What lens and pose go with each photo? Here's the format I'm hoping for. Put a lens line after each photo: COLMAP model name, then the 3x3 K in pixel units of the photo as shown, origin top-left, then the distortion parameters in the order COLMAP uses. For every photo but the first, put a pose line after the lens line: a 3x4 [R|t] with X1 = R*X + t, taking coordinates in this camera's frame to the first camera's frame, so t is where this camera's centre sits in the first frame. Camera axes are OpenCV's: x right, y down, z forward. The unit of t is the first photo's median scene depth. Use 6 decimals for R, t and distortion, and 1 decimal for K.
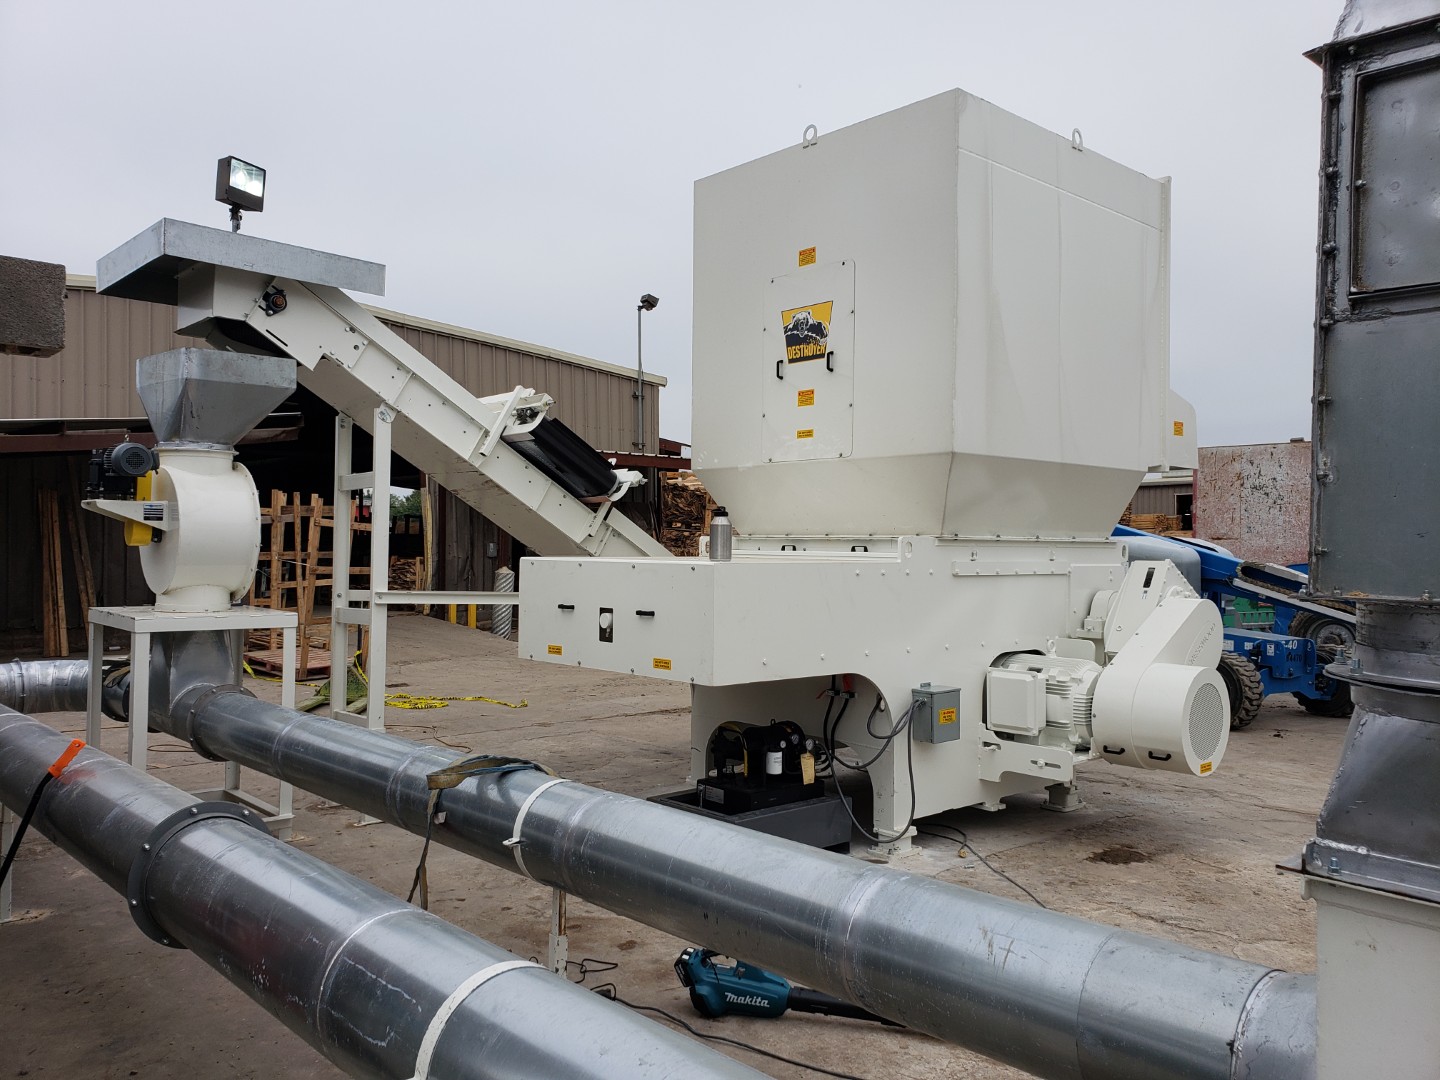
lens RADIAL K [[1111.7, 0, 713.0], [0, 1111.7, 540.4], [0, 0, 1]] dist [0.021210, -0.001235]
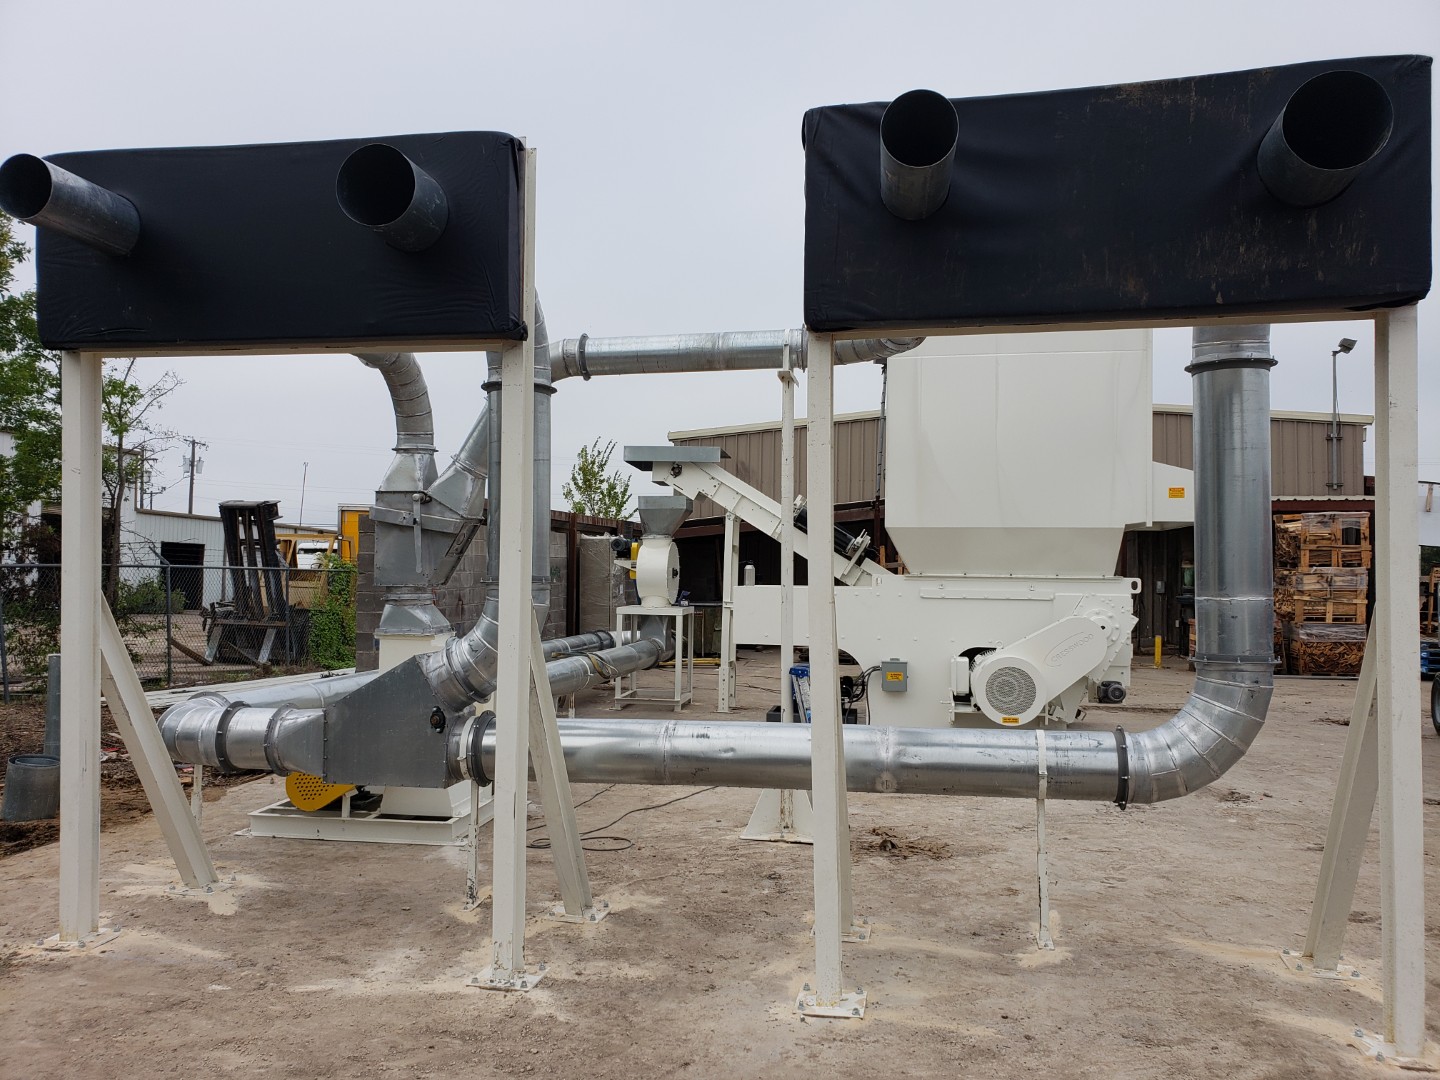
lens RADIAL K [[1111.7, 0, 714.9], [0, 1111.7, 552.5], [0, 0, 1]] dist [0.021210, -0.001235]
pose [[0.612694, -0.019253, -0.790086, 1.317073], [-0.000078, 0.999702, -0.024422, 0.003755], [0.790320, 0.015025, 0.612510, -0.278972]]
